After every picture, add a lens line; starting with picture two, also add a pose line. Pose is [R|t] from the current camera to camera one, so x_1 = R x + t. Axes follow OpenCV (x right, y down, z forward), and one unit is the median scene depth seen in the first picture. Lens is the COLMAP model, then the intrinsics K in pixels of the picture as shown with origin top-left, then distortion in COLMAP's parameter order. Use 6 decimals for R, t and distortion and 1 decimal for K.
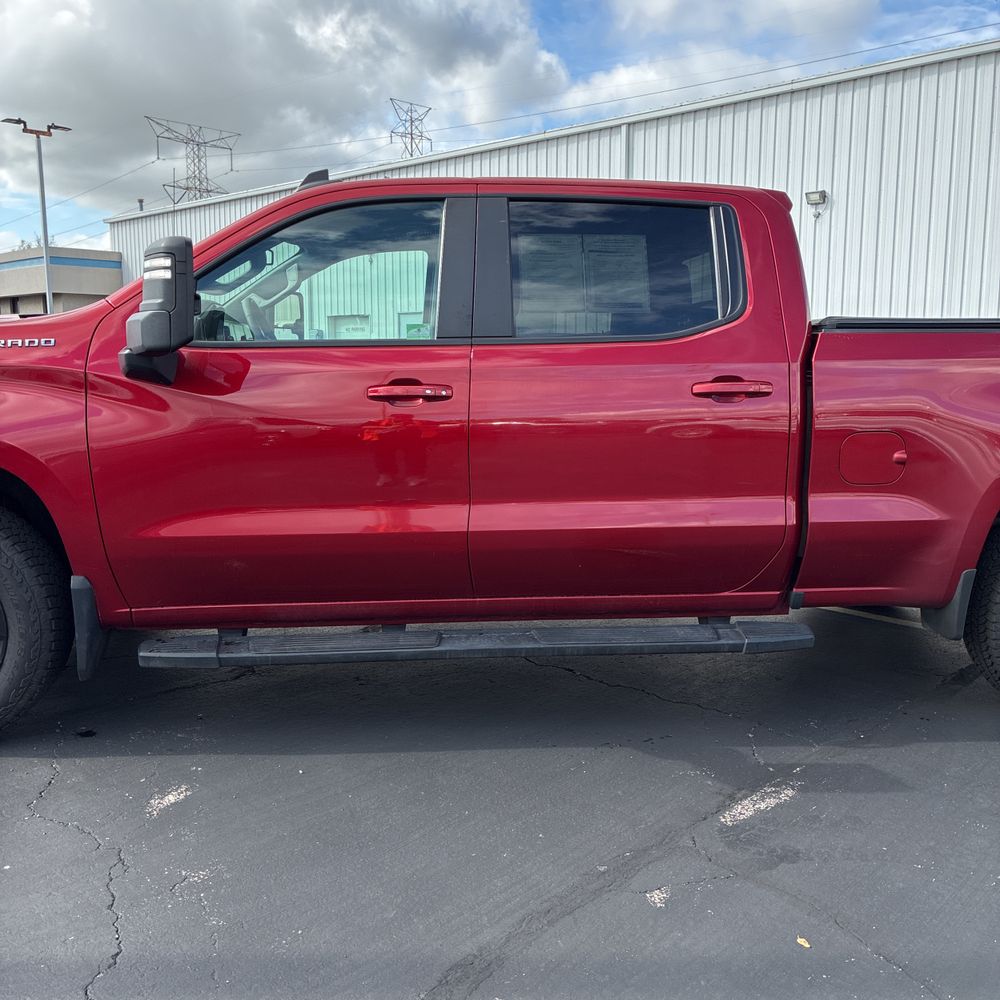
lens RADIAL K [[1004.7, 0, 497.2], [0, 1004.7, 498.9], [0, 0, 1]] dist [0.030688, -0.024680]
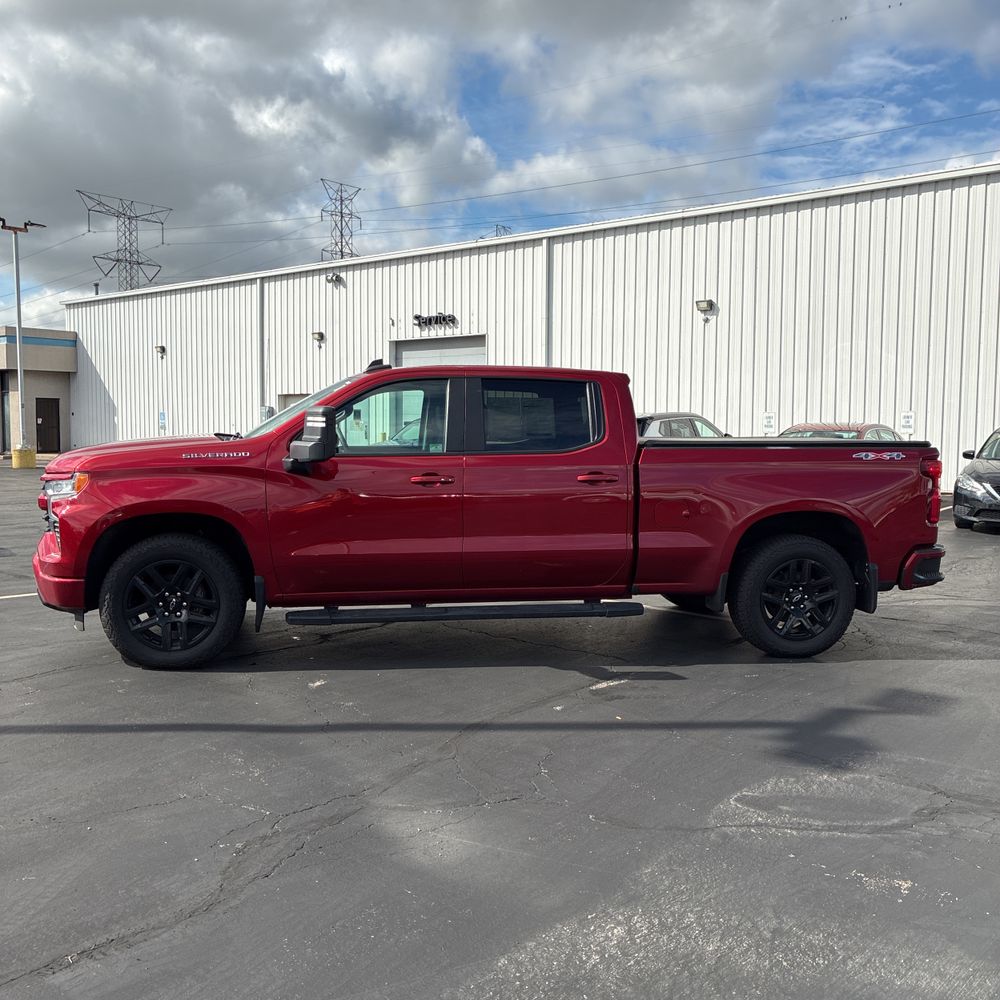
lens RADIAL K [[1004.7, 0, 497.2], [0, 1004.7, 498.9], [0, 0, 1]] dist [0.030688, -0.024680]
pose [[0.997291, -0.000035, 0.073552, -0.017805], [0.005021, 0.997699, -0.067613, 0.010498], [-0.073381, 0.067799, 0.994997, -0.158333]]
